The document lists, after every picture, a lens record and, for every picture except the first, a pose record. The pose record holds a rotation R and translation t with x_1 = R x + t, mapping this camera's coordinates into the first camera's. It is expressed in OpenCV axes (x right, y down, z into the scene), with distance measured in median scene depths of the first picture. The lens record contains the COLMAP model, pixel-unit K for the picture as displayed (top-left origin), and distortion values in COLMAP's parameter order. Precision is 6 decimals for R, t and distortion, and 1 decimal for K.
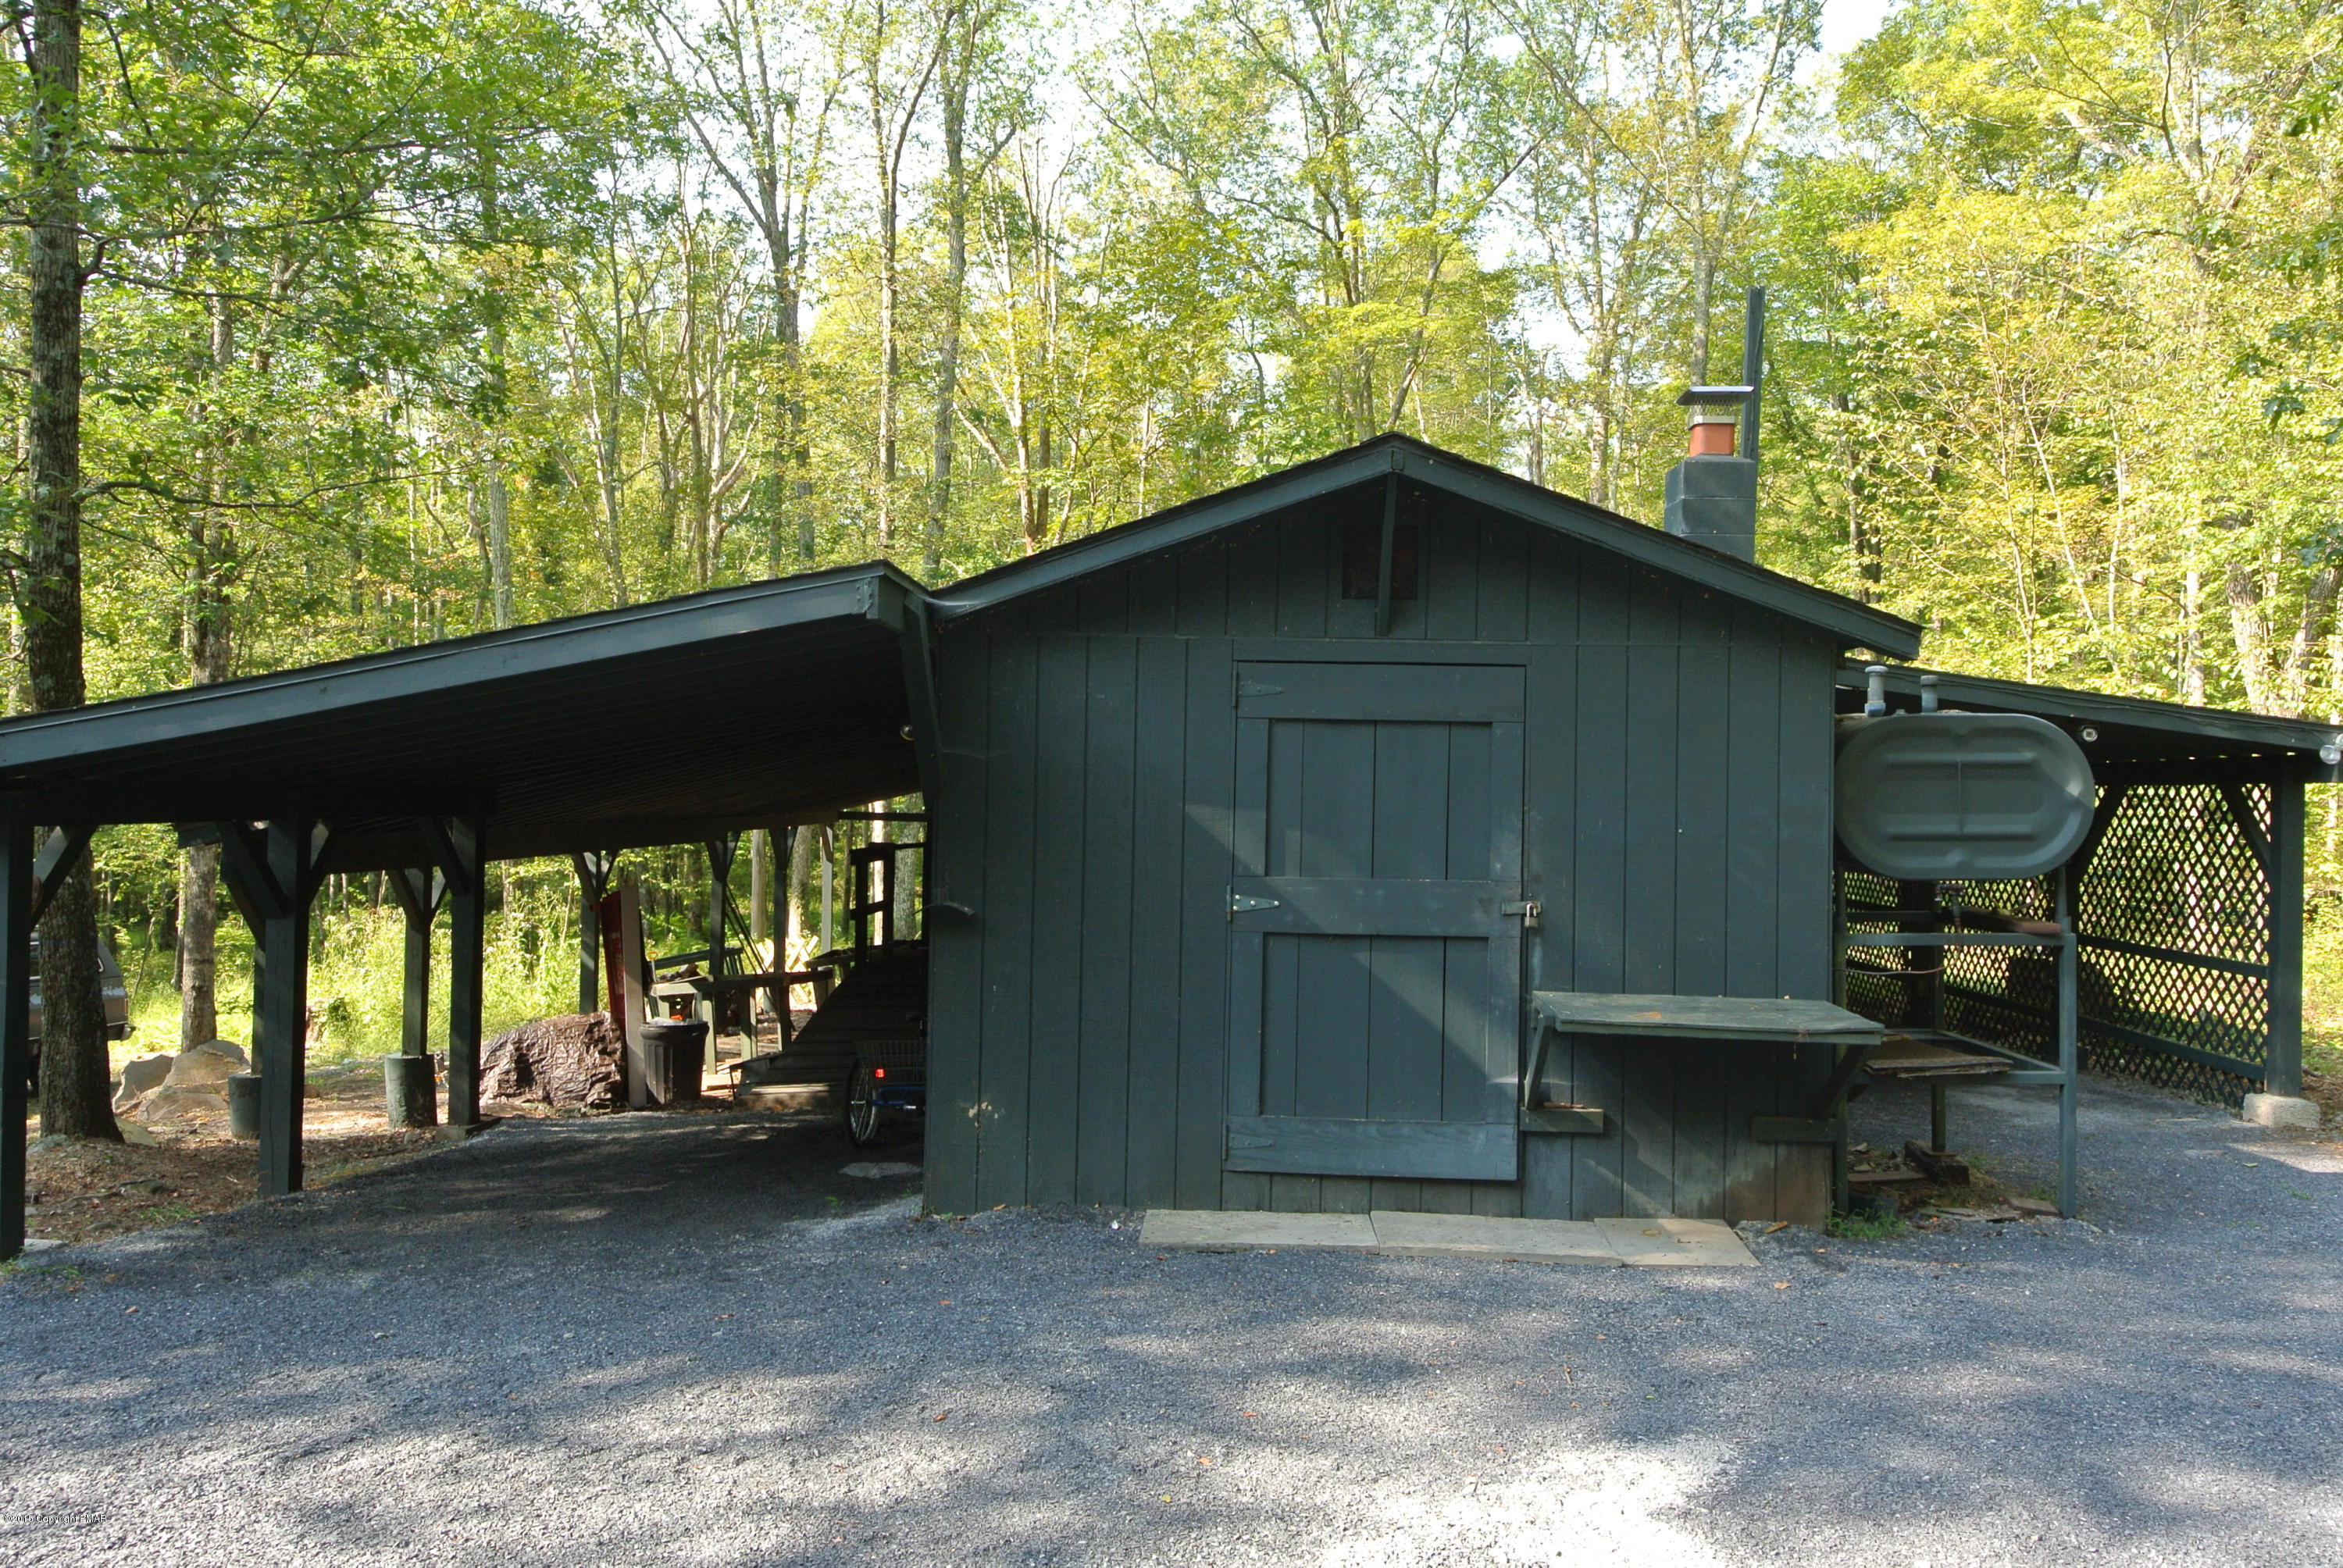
lens RADIAL K [[1809.9, 0, 1171.6], [0, 1809.9, 789.5], [0, 0, 1]] dist [-0.002079, 0.000463]
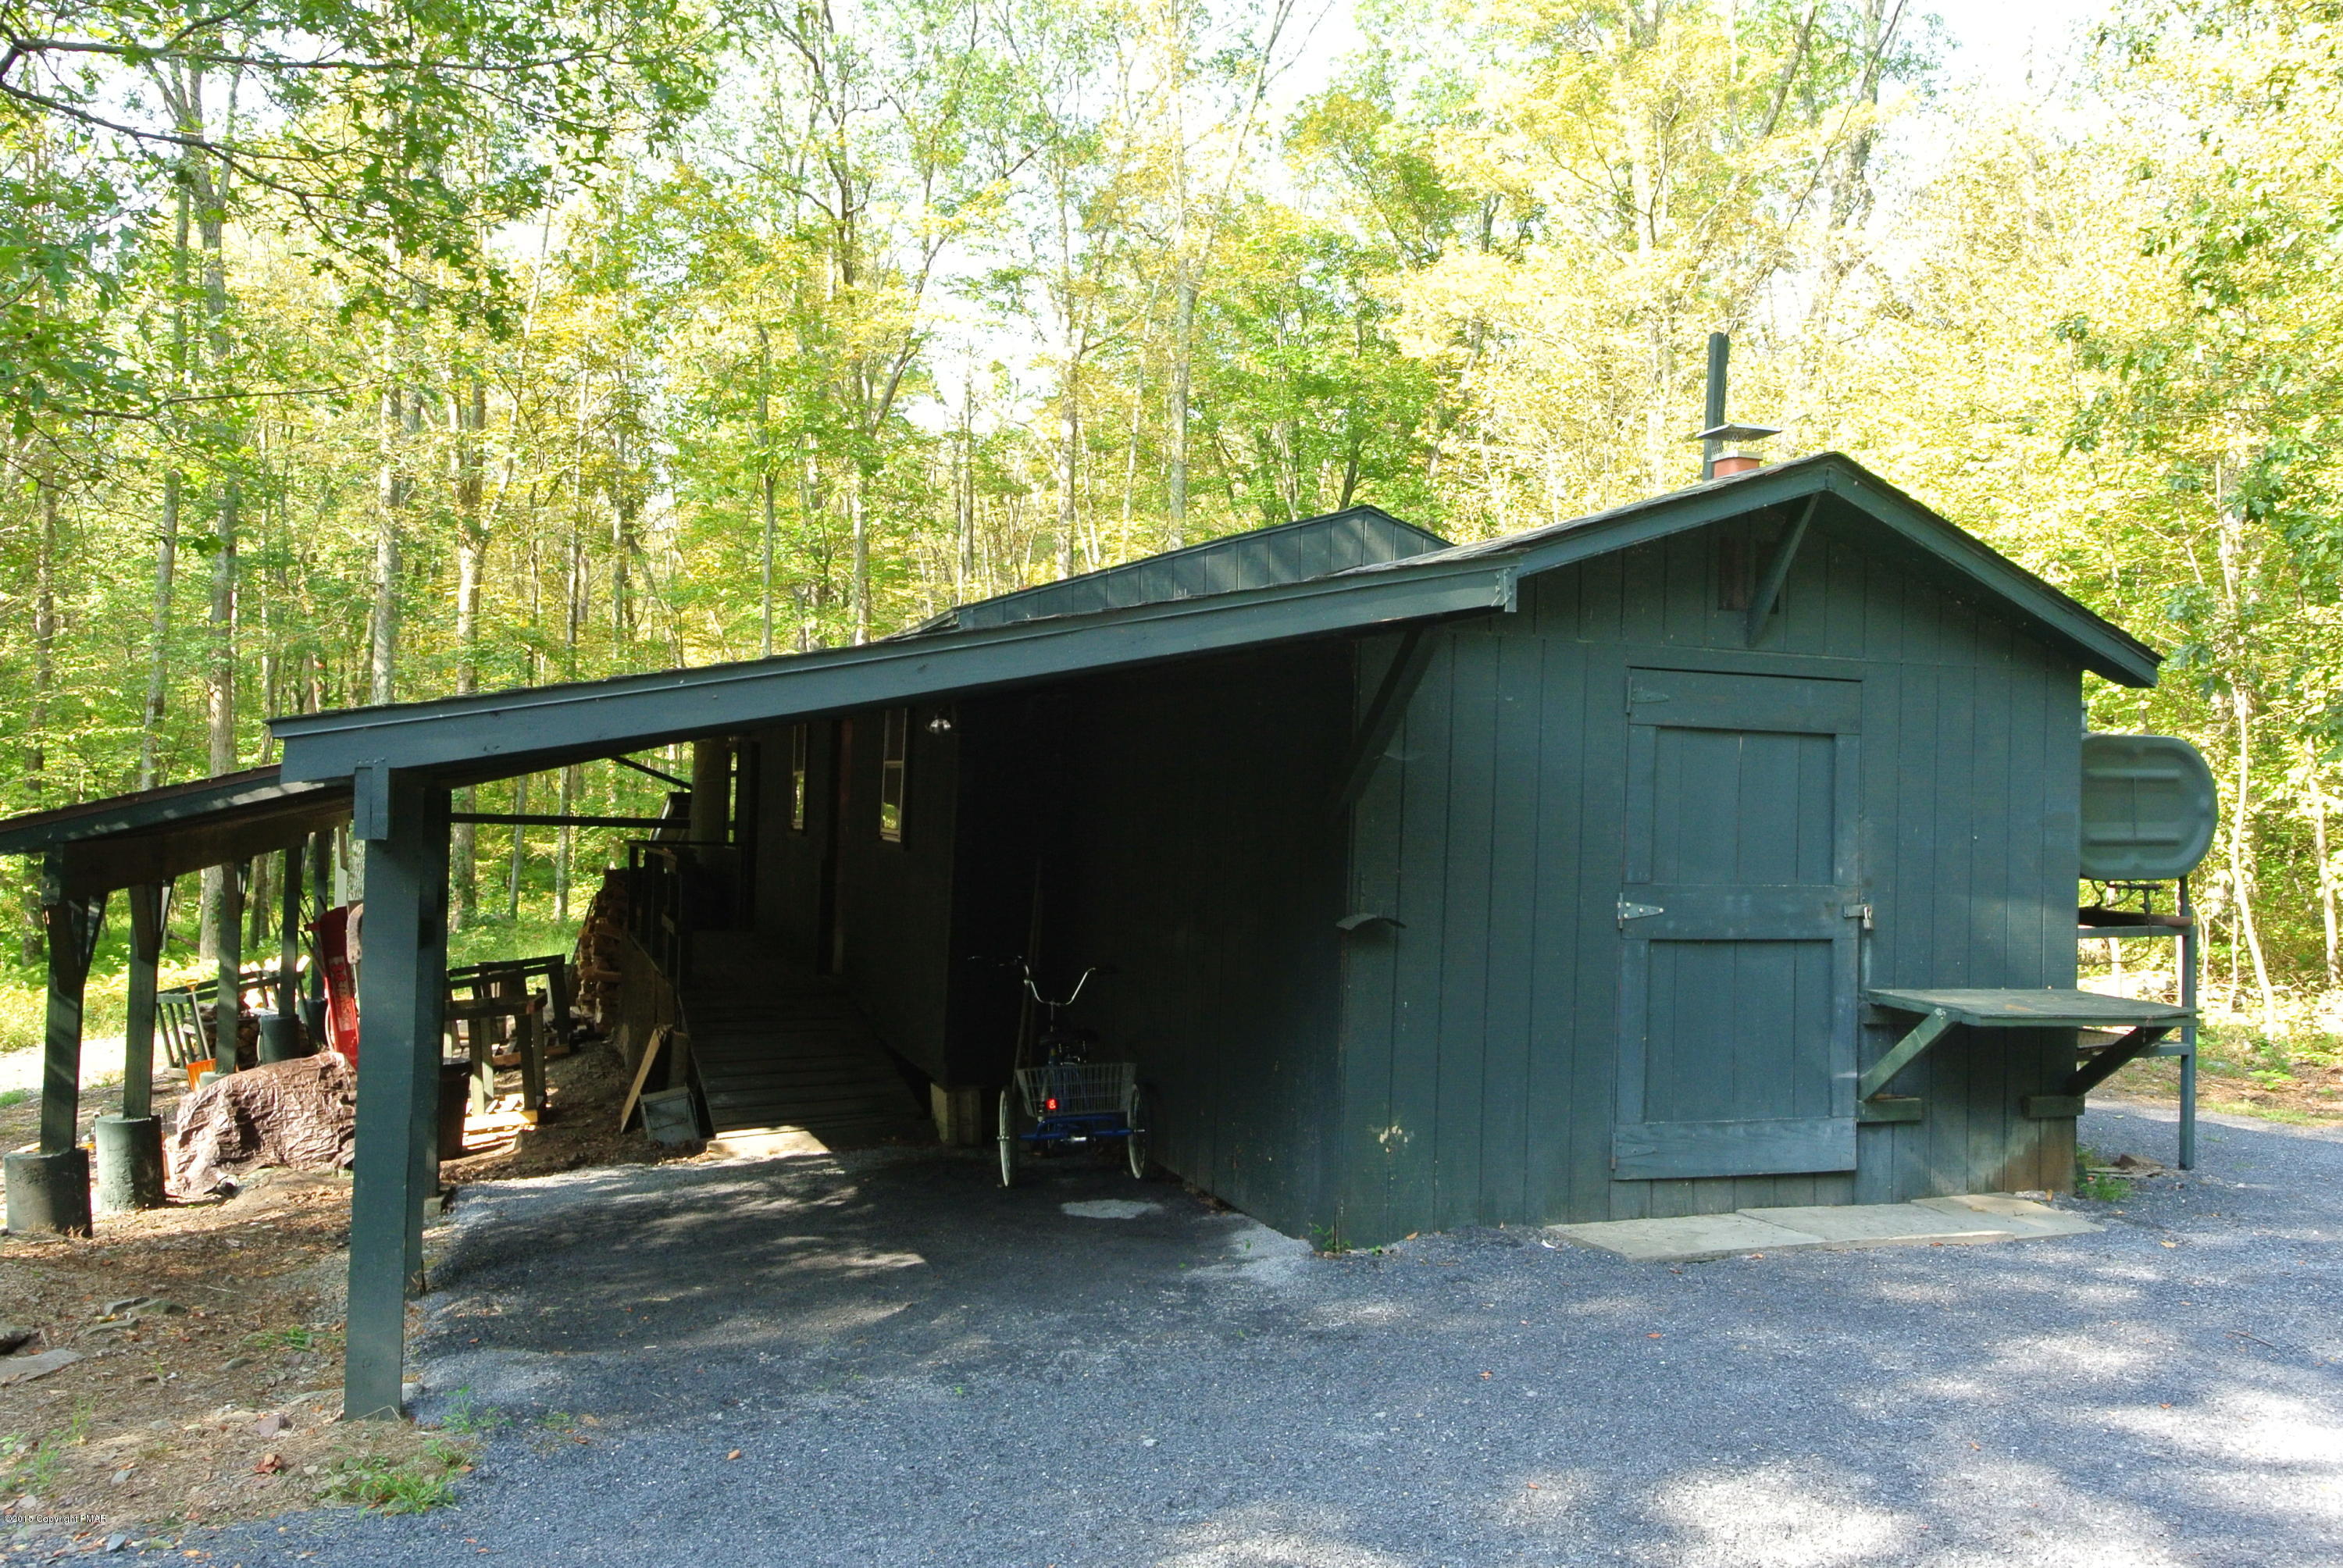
lens RADIAL K [[1834.4, 0, 1171.7], [0, 1834.4, 778.5], [0, 0, 1]] dist [-0.000492, -0.000058]
pose [[0.926242, 0.011685, 0.376747, -0.578350], [-0.009451, 0.999925, -0.007778, 0.000425], [-0.376810, 0.003644, 0.926283, 0.159342]]
